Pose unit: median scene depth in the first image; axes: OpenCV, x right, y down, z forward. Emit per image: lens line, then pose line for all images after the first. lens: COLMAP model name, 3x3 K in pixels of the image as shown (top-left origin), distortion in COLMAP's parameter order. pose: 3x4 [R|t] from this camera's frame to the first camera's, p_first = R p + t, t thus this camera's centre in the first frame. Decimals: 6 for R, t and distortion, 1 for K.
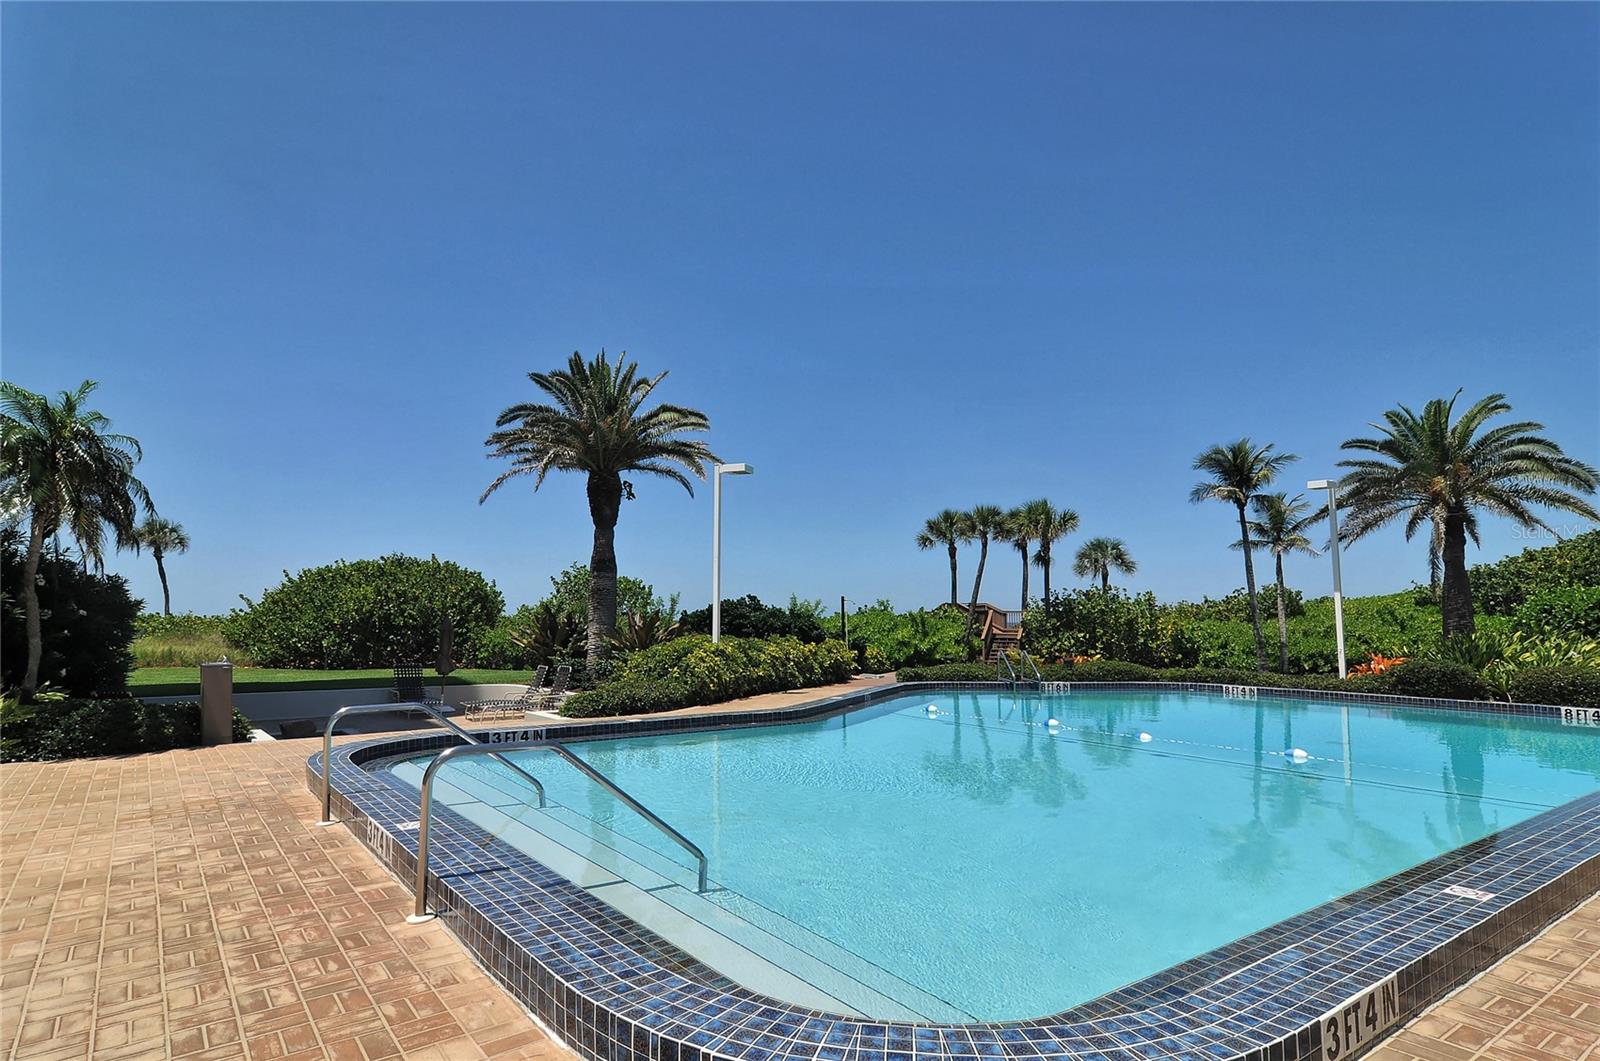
lens RADIAL K [[886.4, 0, 787.7], [0, 886.4, 533.8], [0, 0, 1]] dist [0.007020, 0.001417]
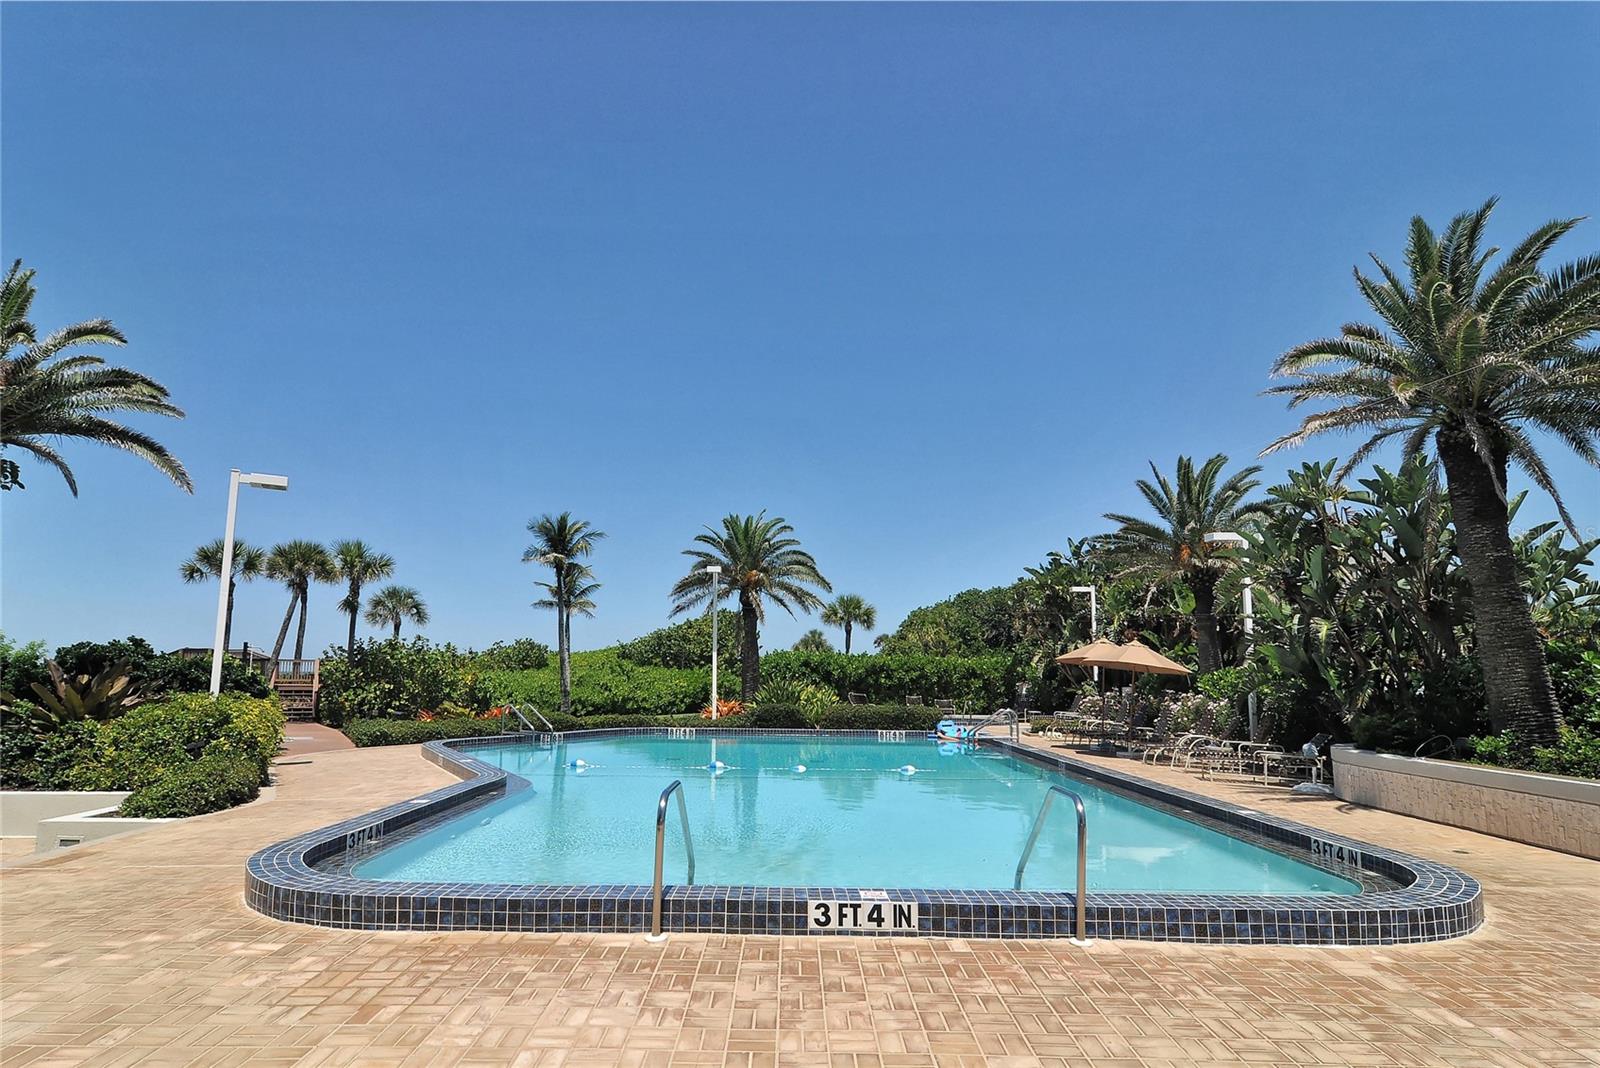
lens RADIAL K [[886.4, 0, 787.7], [0, 886.4, 537.3], [0, 0, 1]] dist [0.007020, 0.001417]
pose [[0.586141, 0.125510, 0.800428, -0.214413], [-0.086349, 0.991979, -0.092313, 0.005025], [-0.805594, -0.015008, 0.592278, 0.080100]]
